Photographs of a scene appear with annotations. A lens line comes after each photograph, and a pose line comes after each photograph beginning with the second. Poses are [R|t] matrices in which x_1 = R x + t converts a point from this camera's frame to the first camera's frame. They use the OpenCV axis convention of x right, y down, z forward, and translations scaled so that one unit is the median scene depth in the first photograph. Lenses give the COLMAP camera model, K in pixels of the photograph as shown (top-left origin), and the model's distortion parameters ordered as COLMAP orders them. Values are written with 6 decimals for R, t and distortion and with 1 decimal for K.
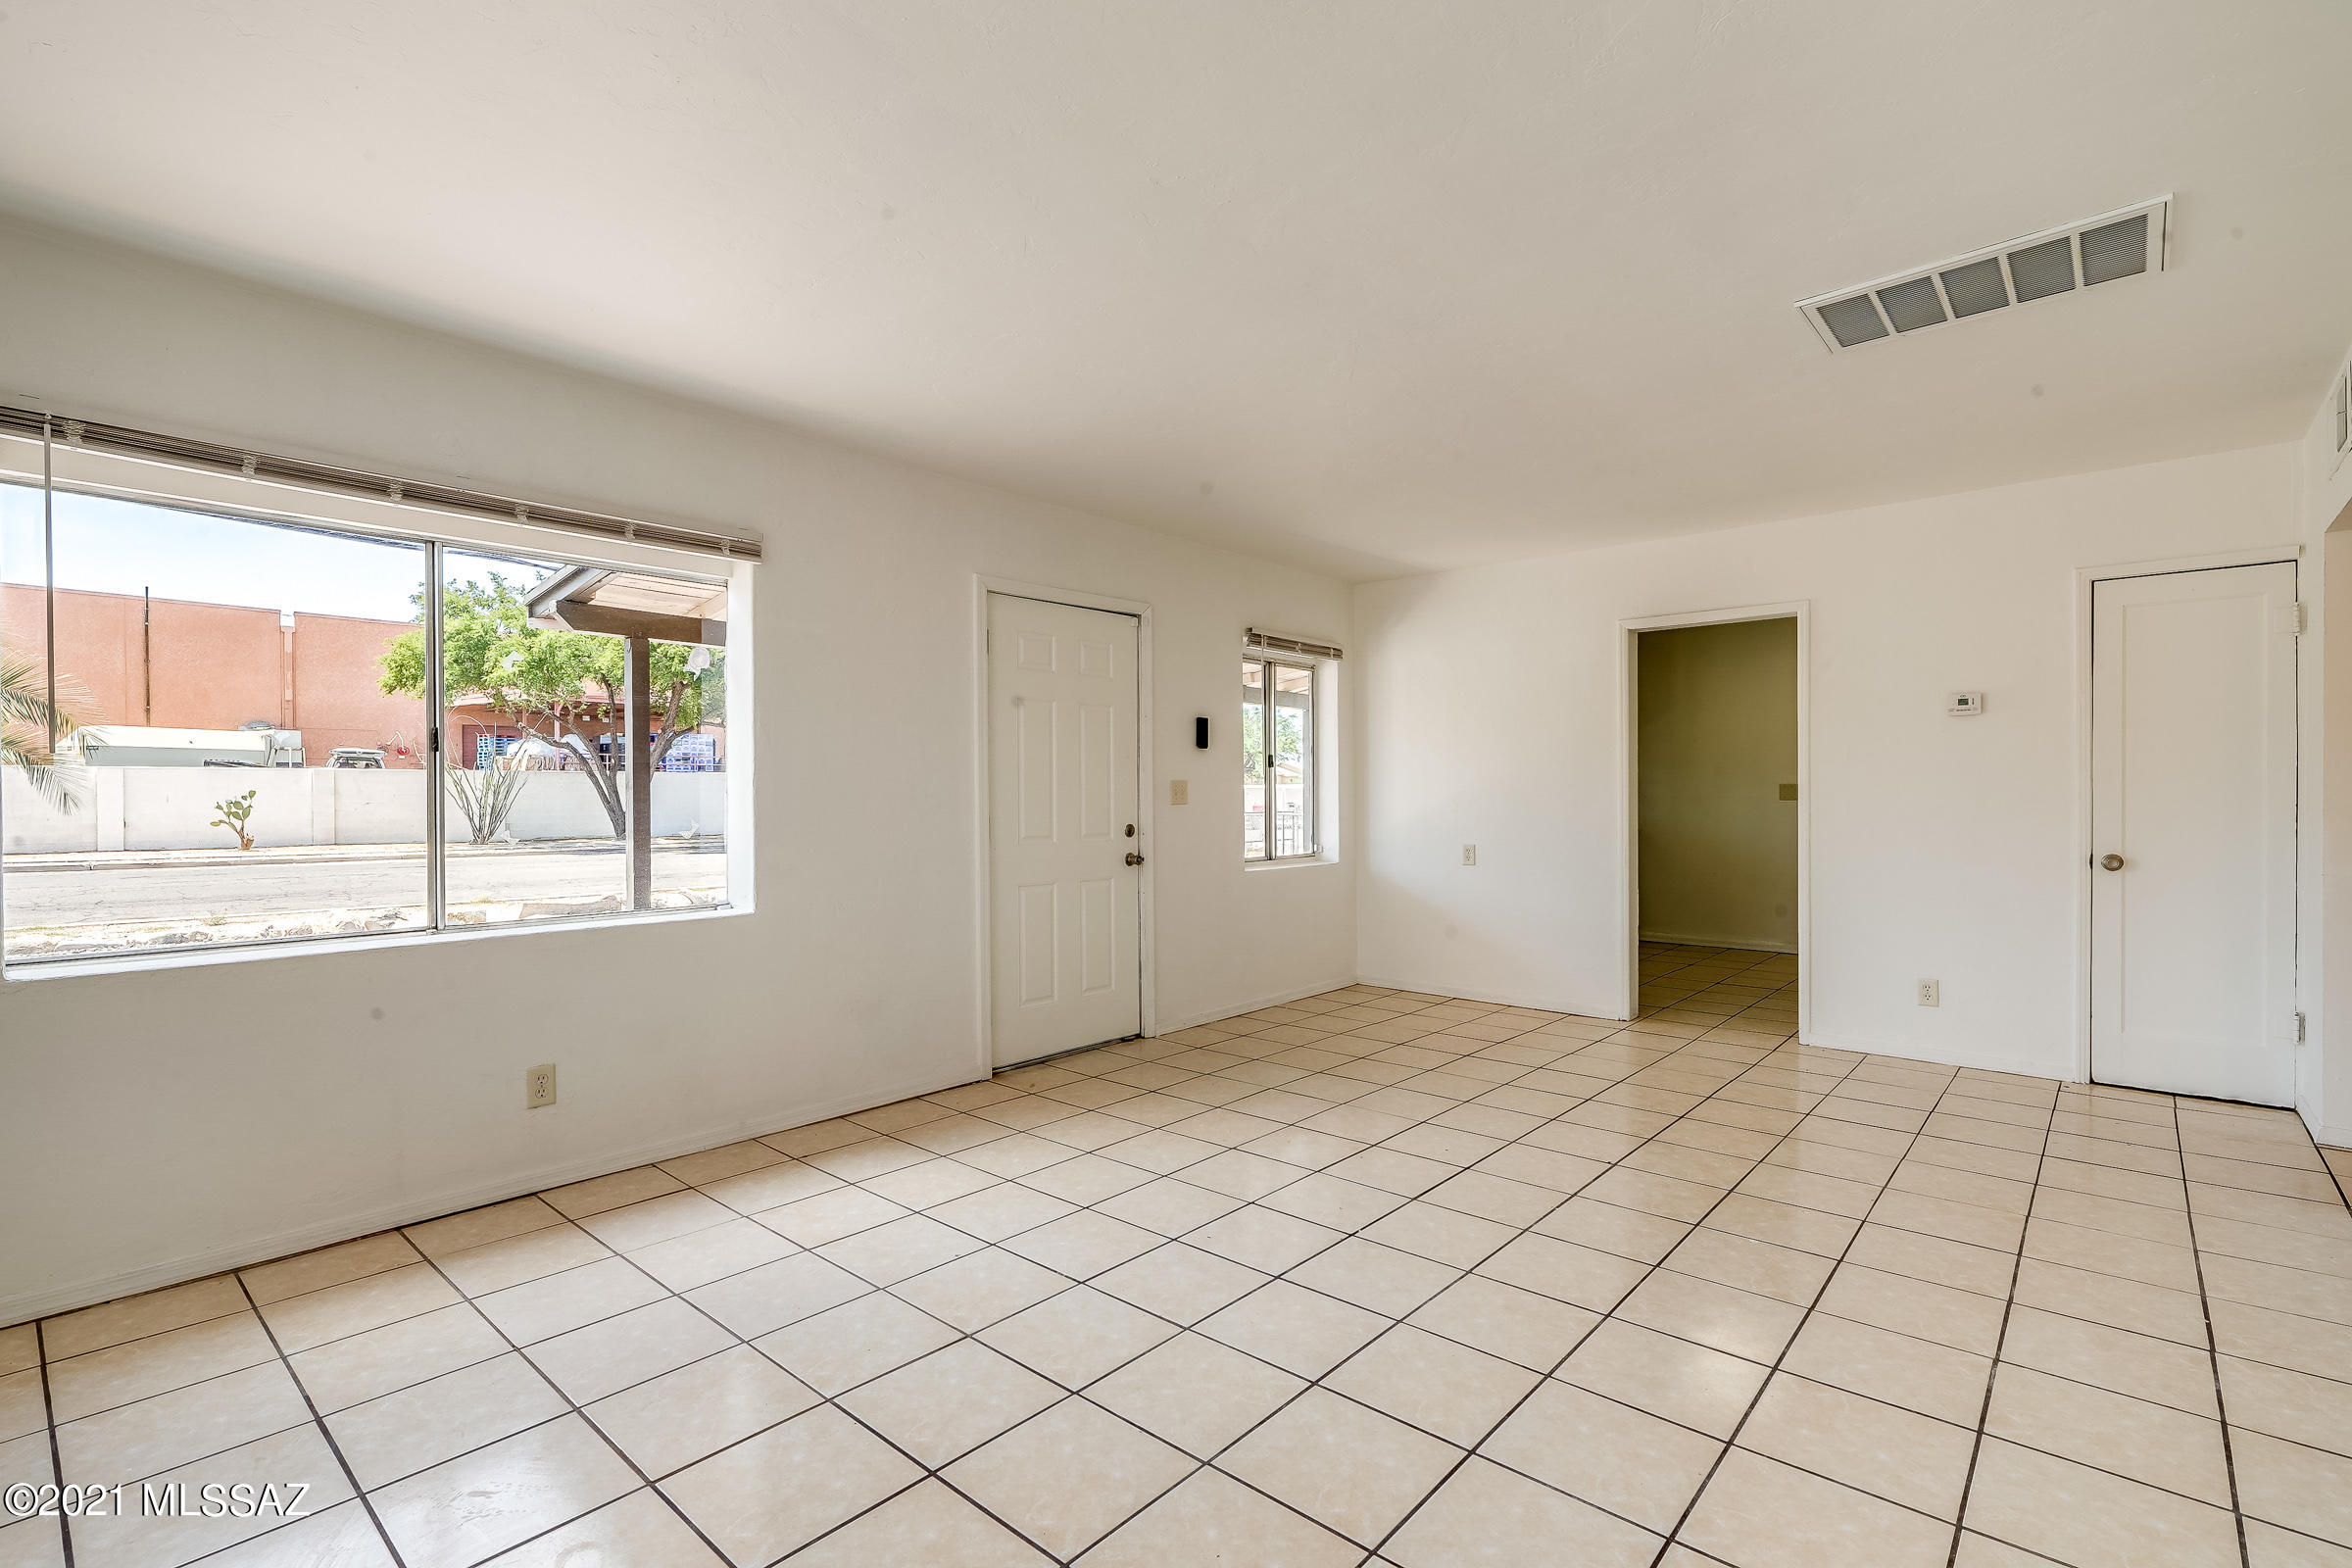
lens RADIAL K [[1078.0, 0, 1178.8], [0, 1078.0, 810.3], [0, 0, 1]] dist [0.001062, 0.000382]
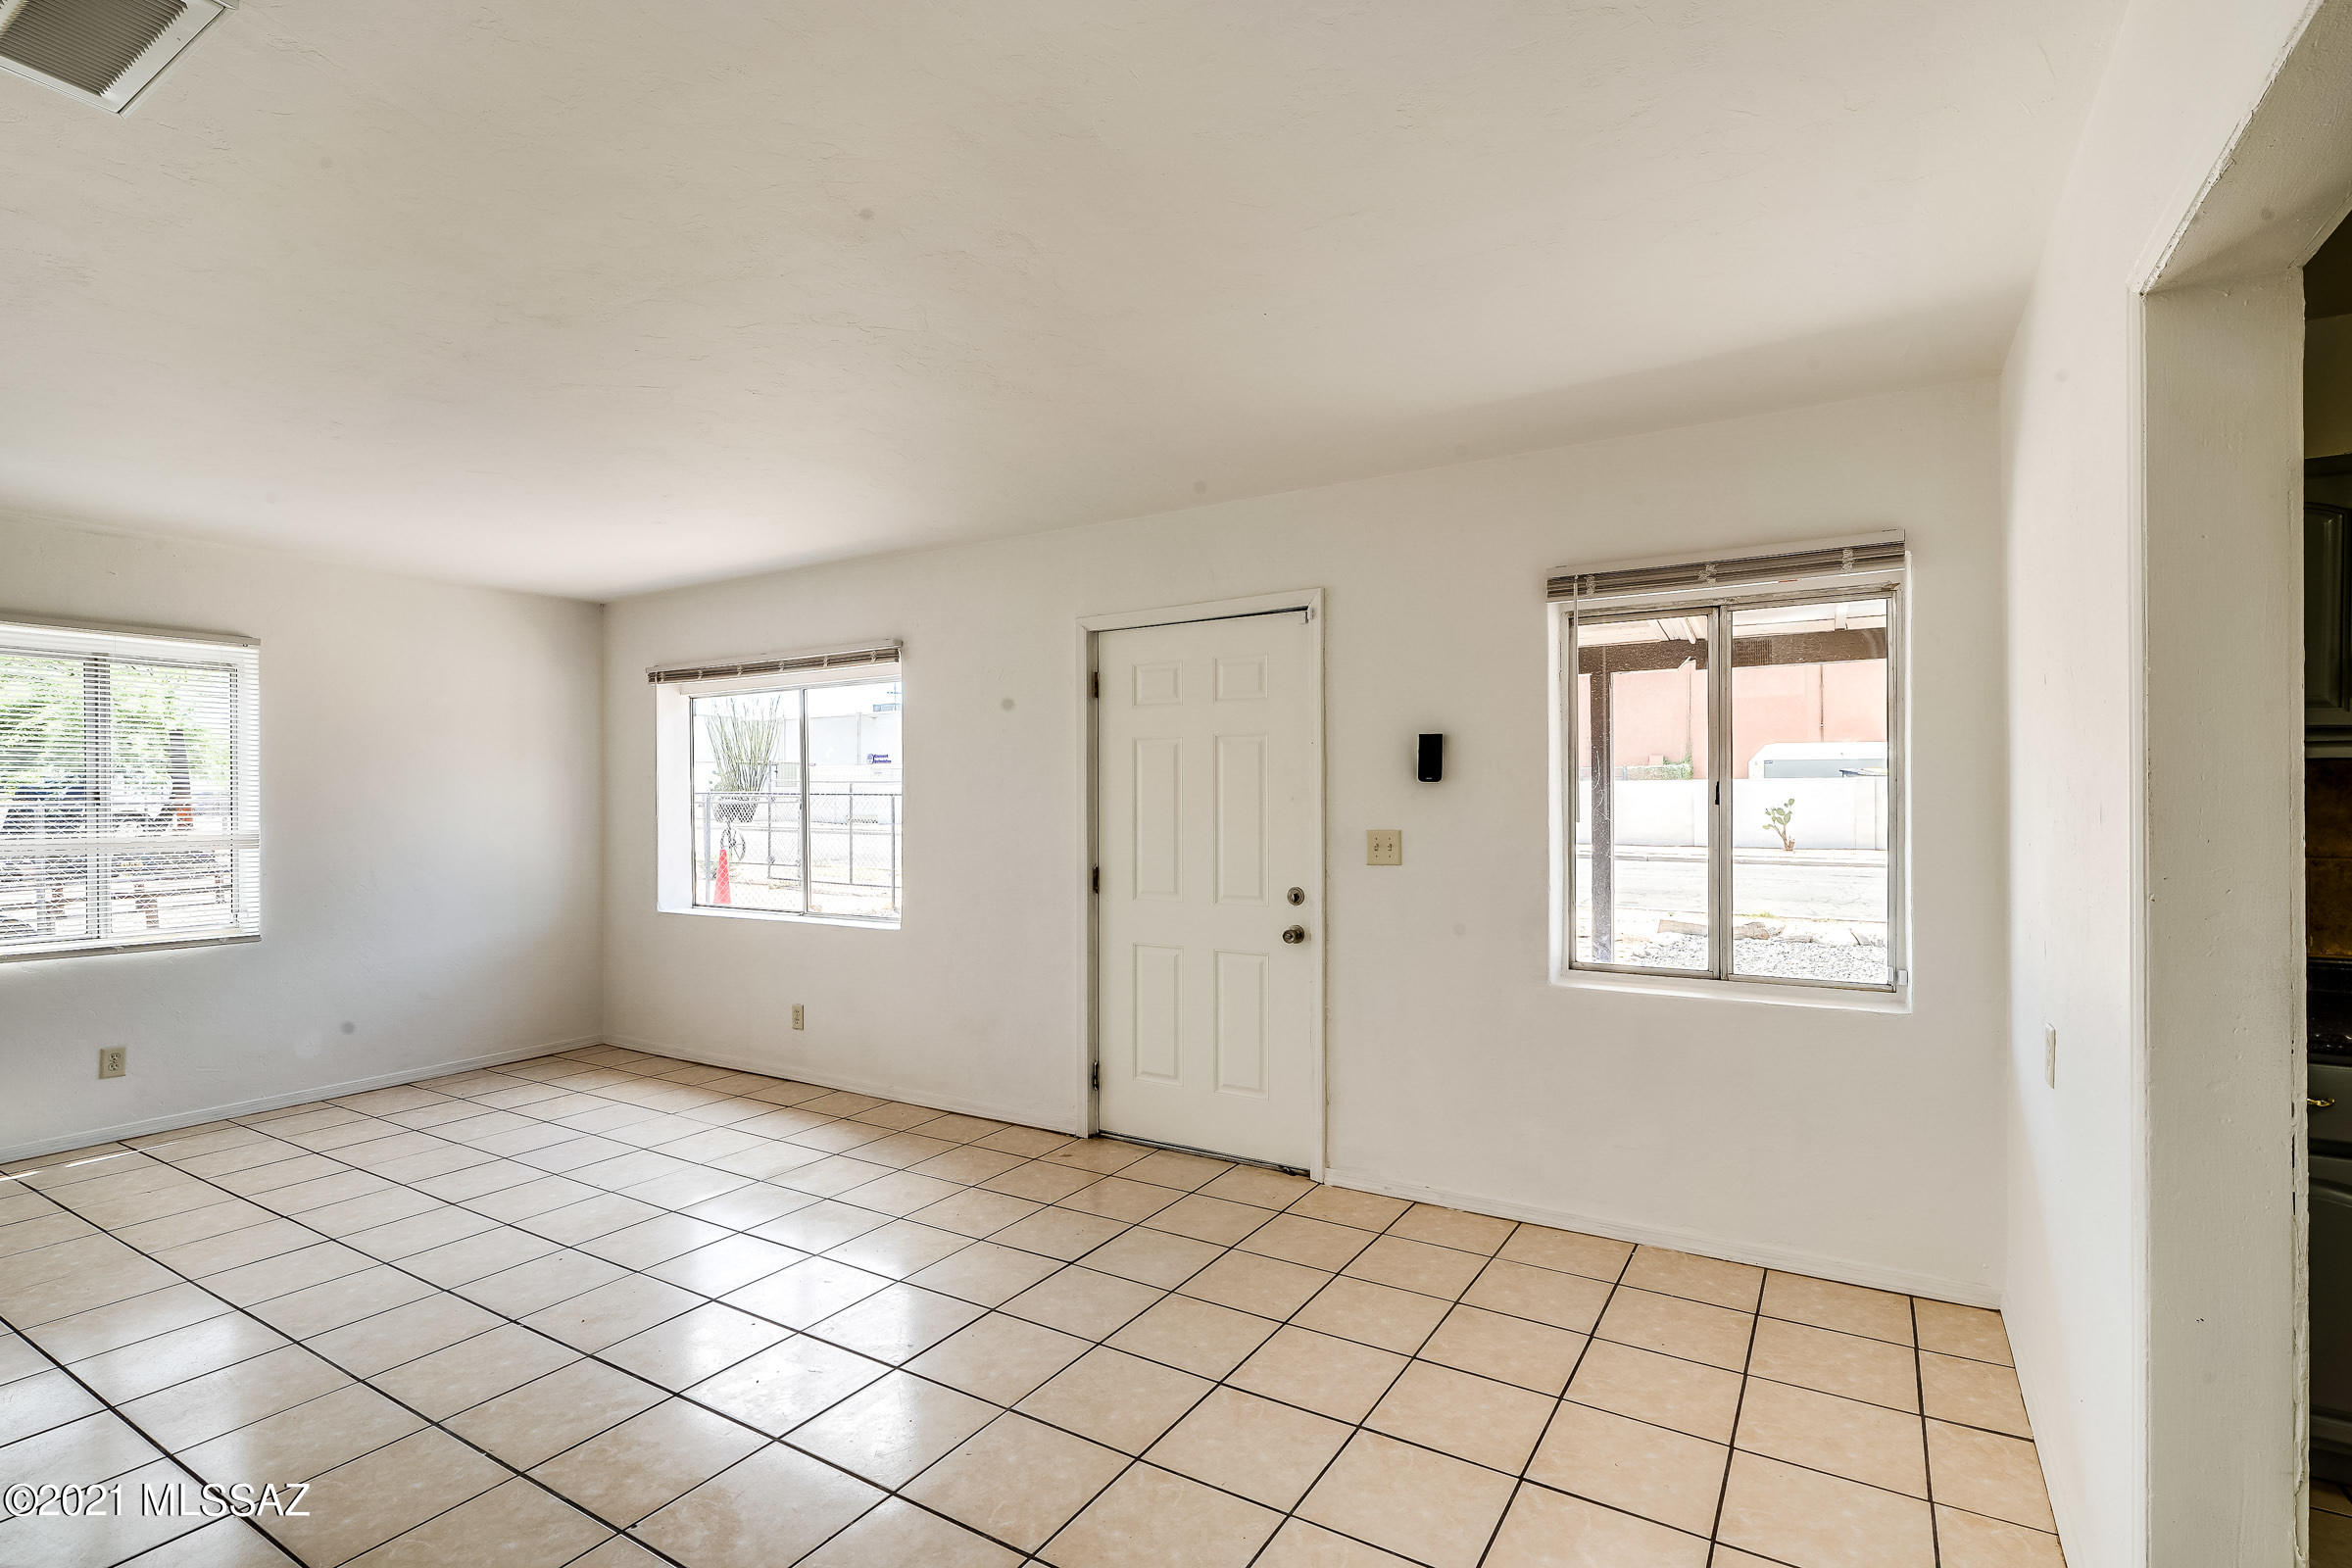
lens RADIAL K [[1078.0, 0, 1178.8], [0, 1078.0, 810.3], [0, 0, 1]] dist [0.001062, 0.000382]
pose [[0.184053, 0.012040, -0.982843, 0.680331], [-0.012272, 0.999875, 0.009950, -0.047746], [0.982840, 0.010230, 0.184178, 0.779946]]
